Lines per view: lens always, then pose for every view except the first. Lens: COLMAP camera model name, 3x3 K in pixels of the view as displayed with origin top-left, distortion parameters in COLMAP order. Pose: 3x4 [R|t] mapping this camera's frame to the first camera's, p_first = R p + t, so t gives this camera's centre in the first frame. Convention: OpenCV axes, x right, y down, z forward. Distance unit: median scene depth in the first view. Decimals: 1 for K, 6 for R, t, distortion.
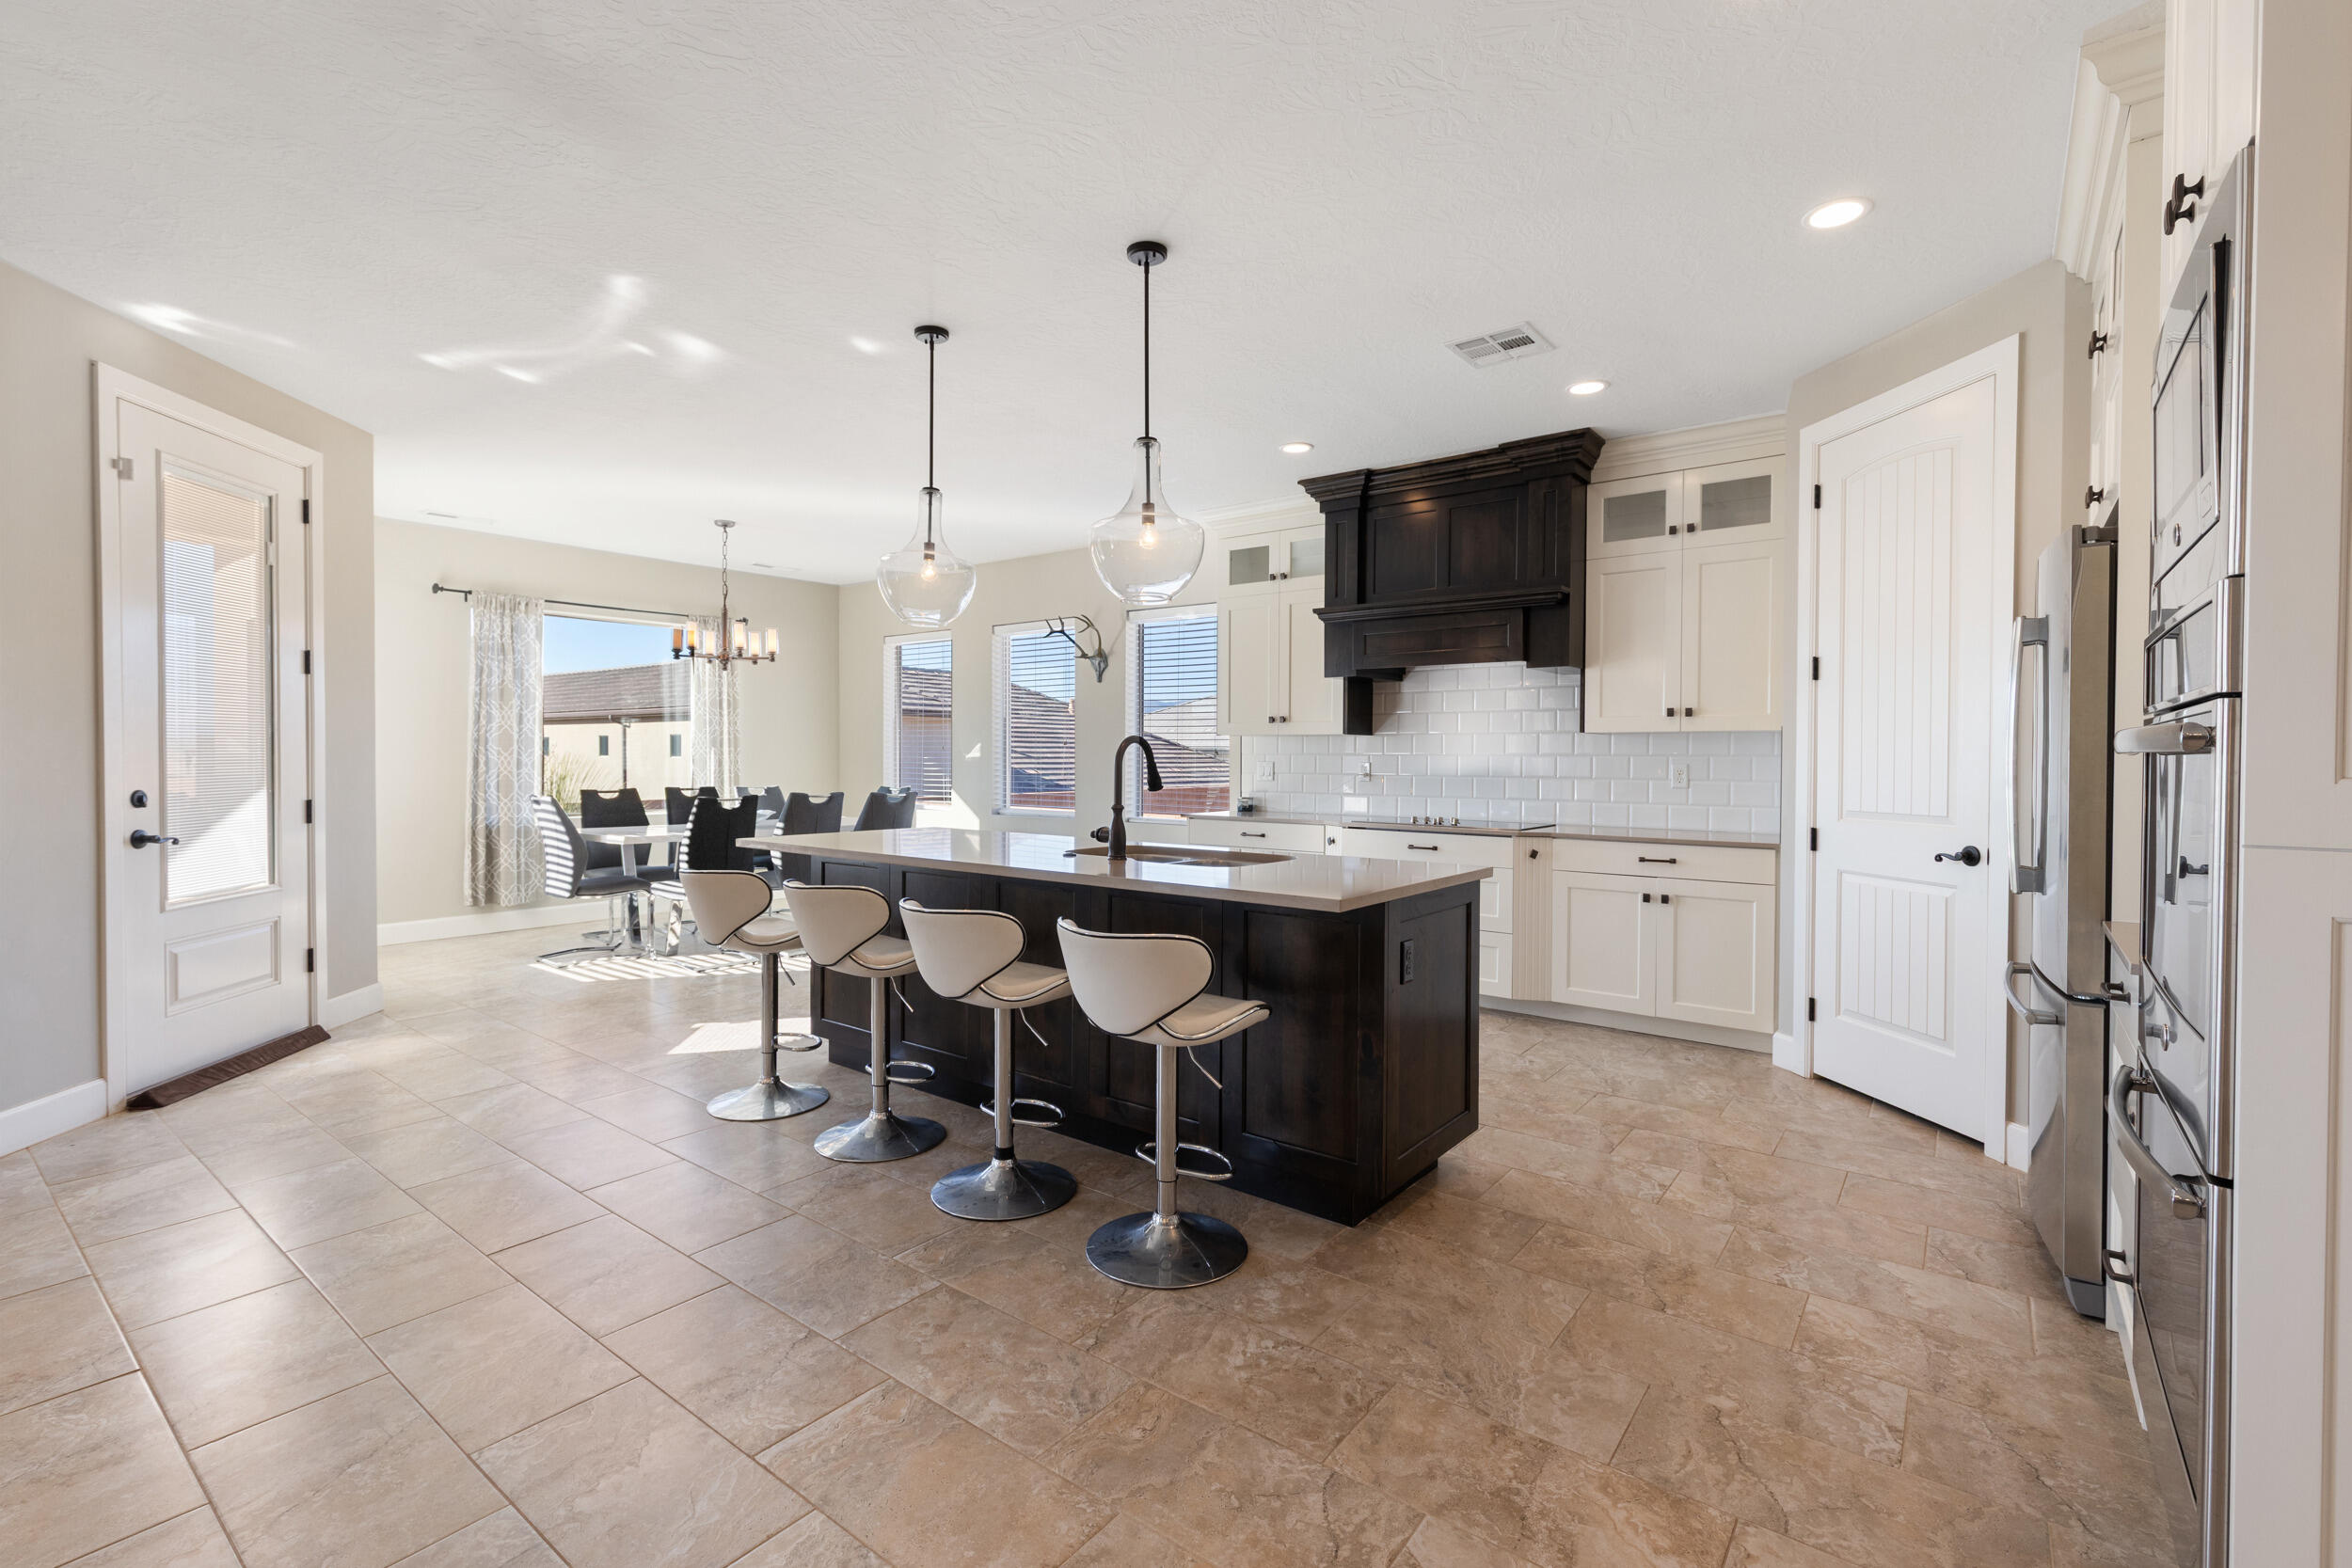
lens RADIAL K [[1046.4, 0, 1176.3], [0, 1046.4, 760.2], [0, 0, 1]] dist [0.005638, 0.000671]
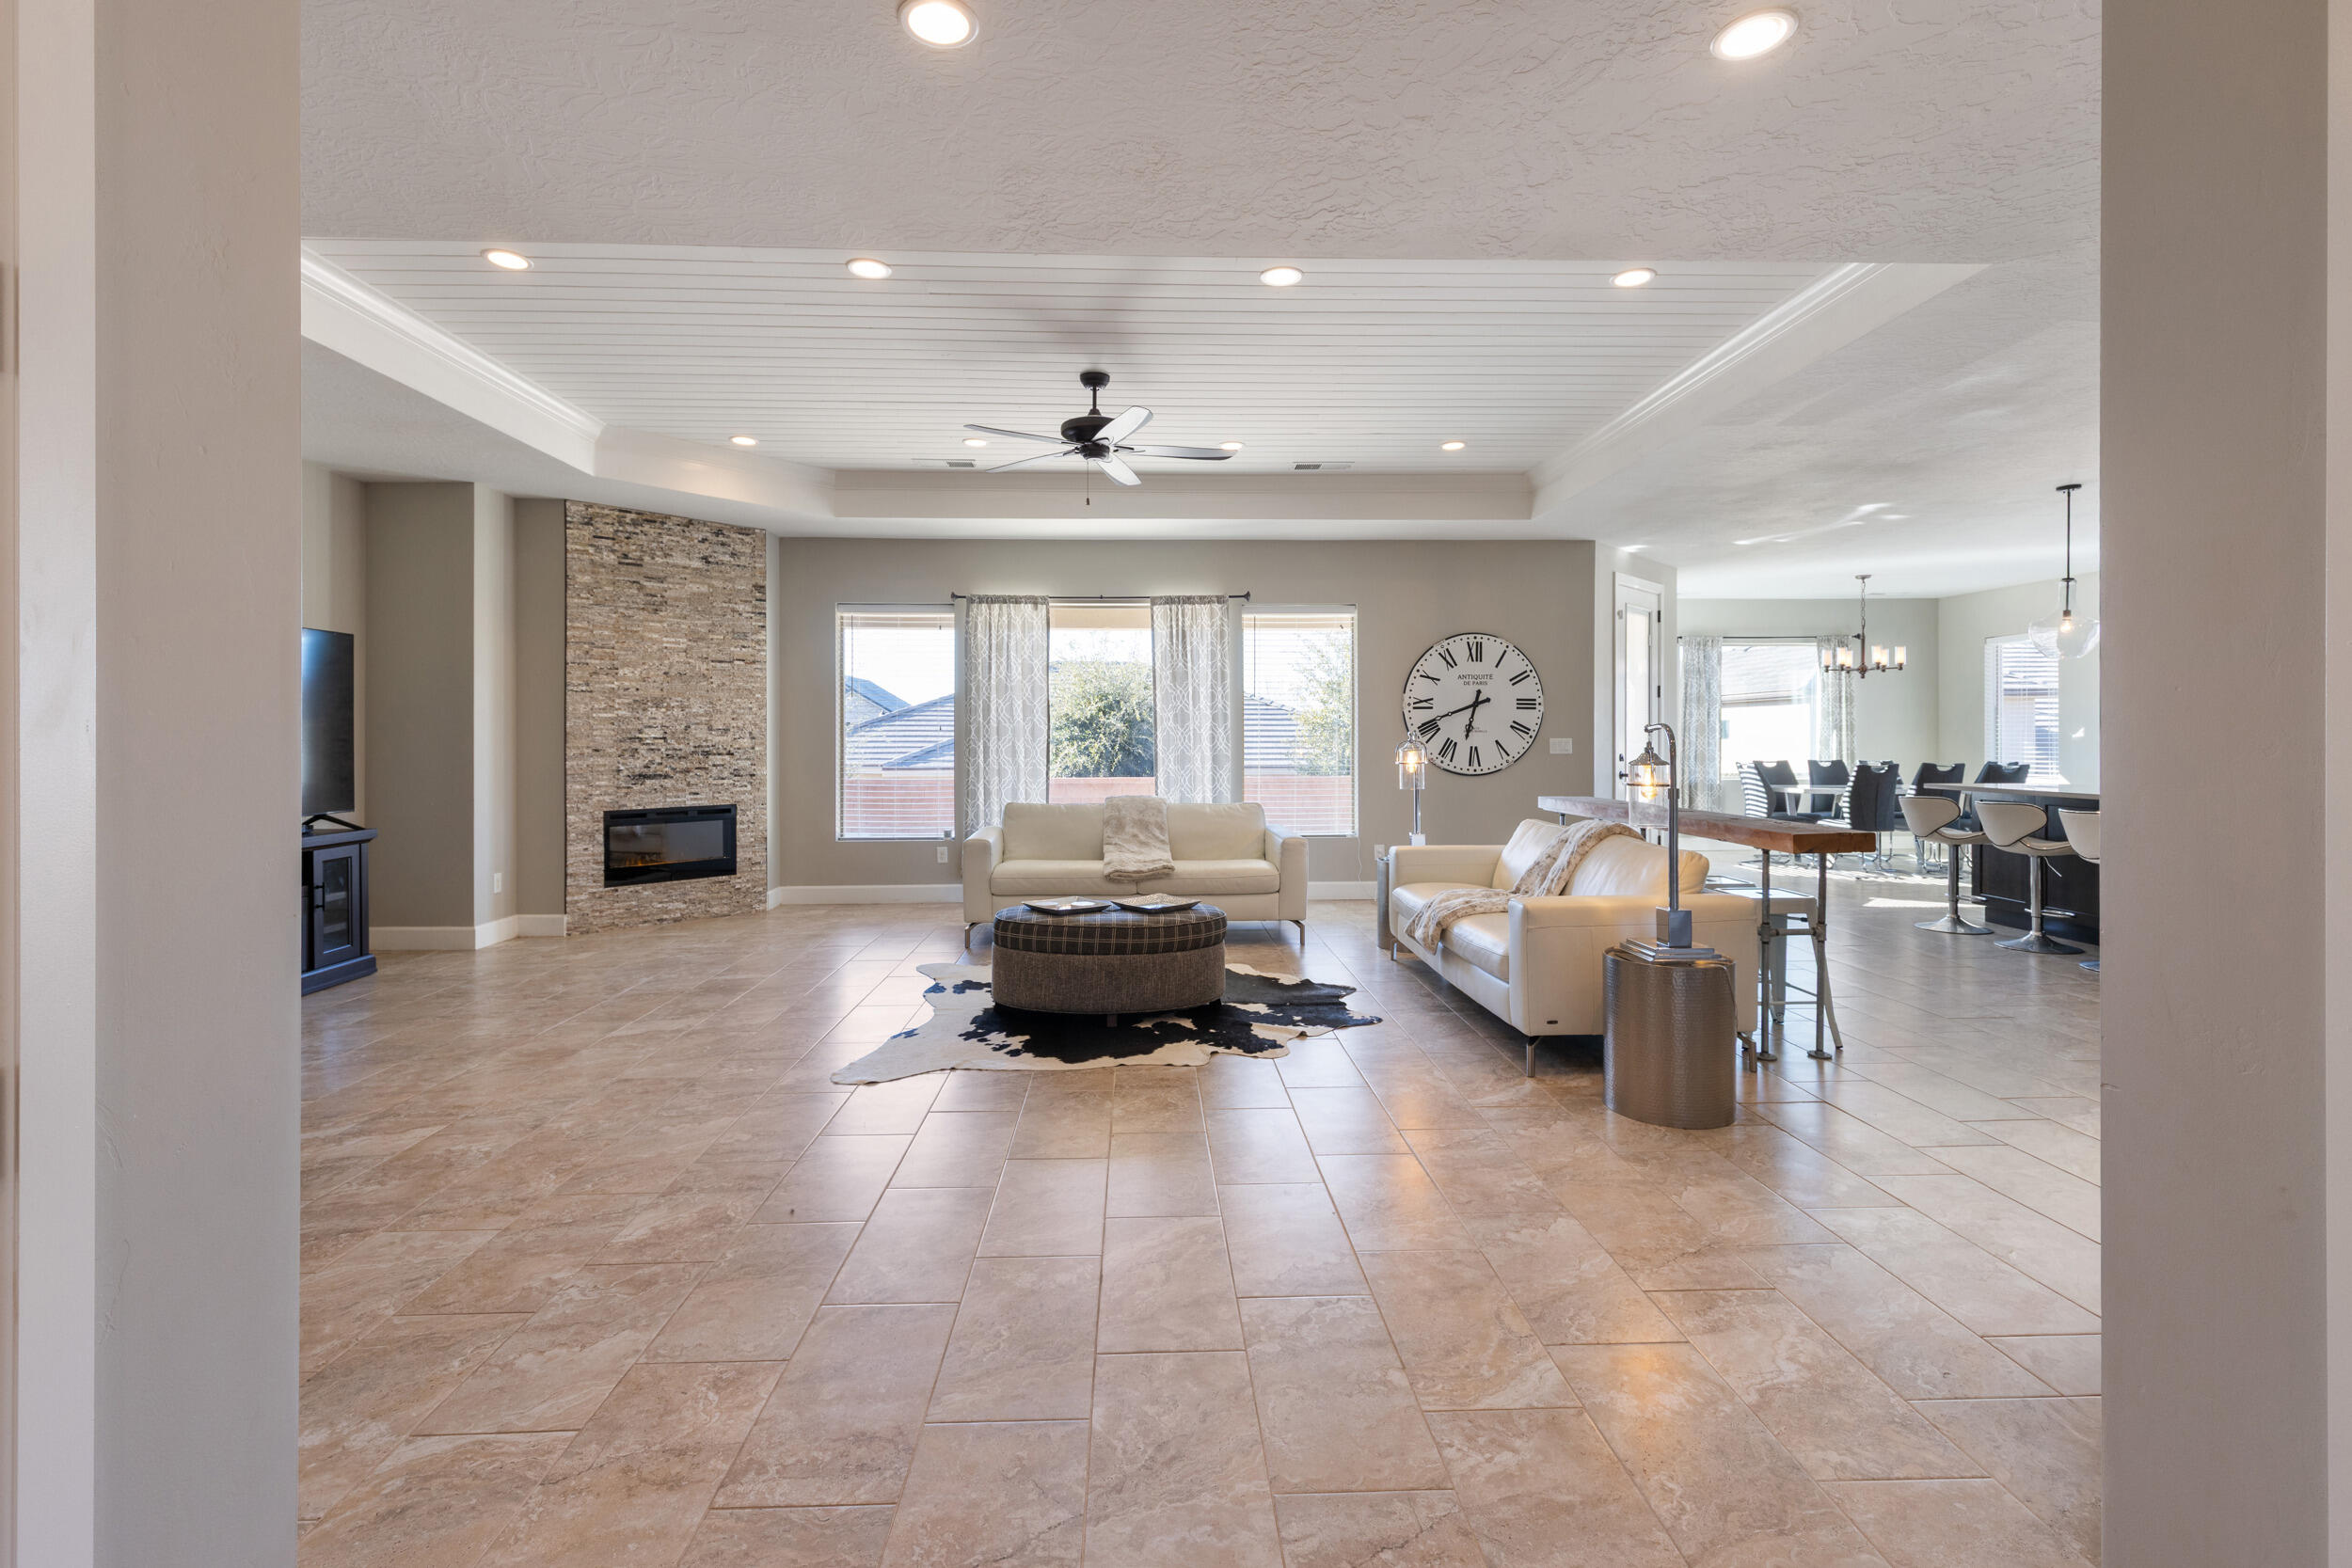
lens RADIAL K [[1046.4, 0, 1175.8], [0, 1046.4, 736.4], [0, 0, 1]] dist [0.005638, 0.000671]
pose [[0.648999, -0.005776, -0.760767, 0.091009], [0.002331, 0.999982, -0.005604, 0.002596], [0.760786, 0.001863, 0.649001, -0.920797]]
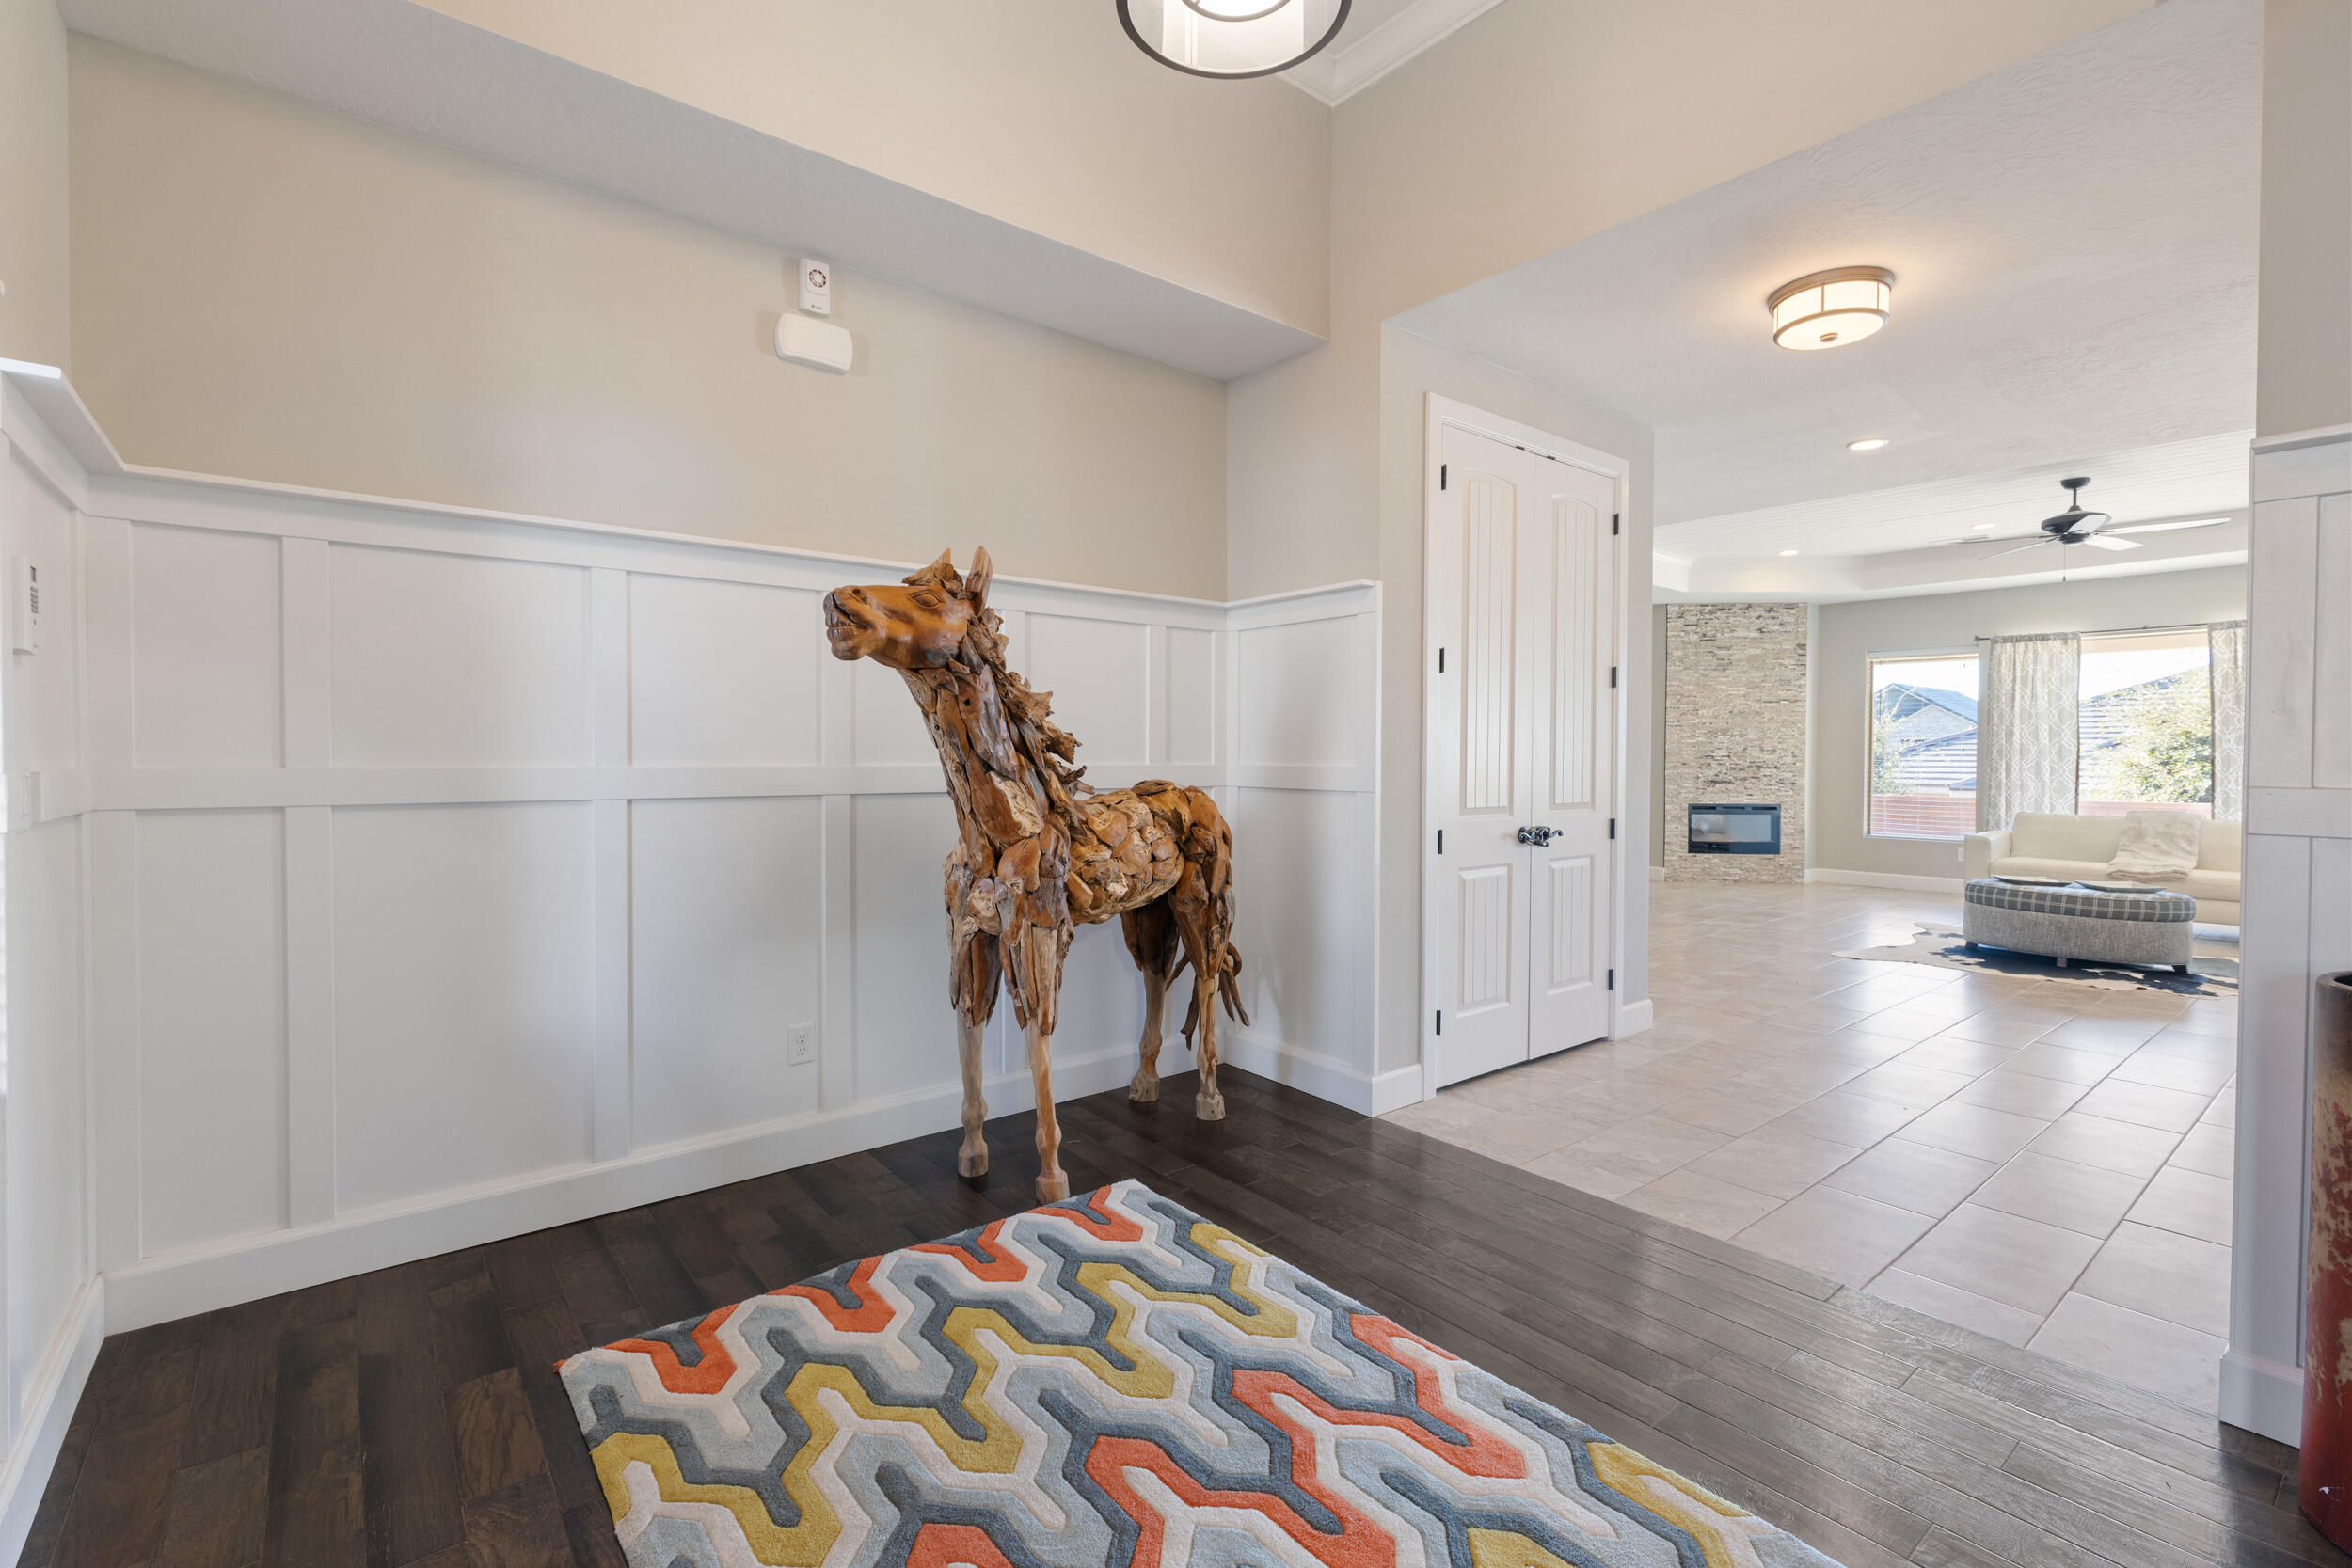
lens RADIAL K [[1046.4, 0, 1182.0], [0, 1046.4, 770.6], [0, 0, 1]] dist [0.005638, 0.000671]
pose [[-0.216111, 0.011194, -0.976305, 0.836731], [-0.007681, 0.999884, 0.013164, 0.004655], [0.976338, 0.010344, -0.216000, -1.139278]]
